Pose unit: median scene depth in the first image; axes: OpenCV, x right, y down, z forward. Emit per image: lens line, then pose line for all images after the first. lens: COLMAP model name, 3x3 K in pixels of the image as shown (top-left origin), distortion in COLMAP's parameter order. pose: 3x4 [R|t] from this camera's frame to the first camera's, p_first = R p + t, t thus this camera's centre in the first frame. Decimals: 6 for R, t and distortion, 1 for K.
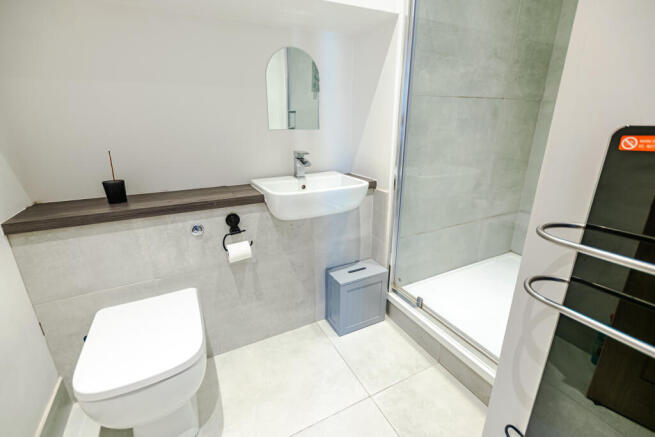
lens RADIAL K [[282.9, 0, 327.5], [0, 282.9, 218.5], [0, 0, 1]] dist [0.009123, -0.000001]
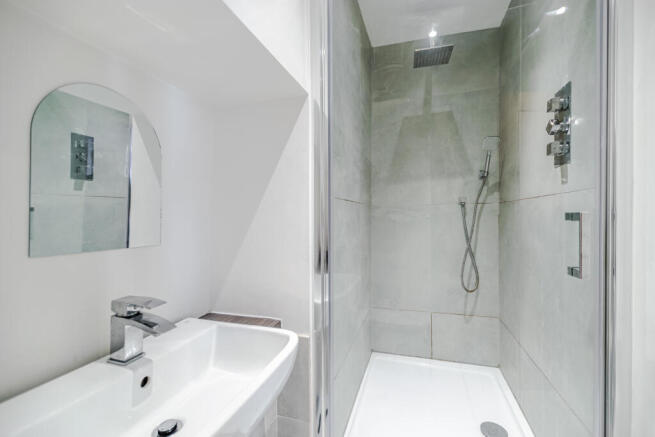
lens RADIAL K [[282.9, 0, 327.5], [0, 282.9, 218.5], [0, 0, 1]] dist [0.009123, -0.000001]
pose [[0.702787, -0.015821, 0.711225, -0.188706], [0.268745, 0.931576, -0.244833, -0.158409], [-0.658686, 0.363203, 0.658951, 0.443015]]
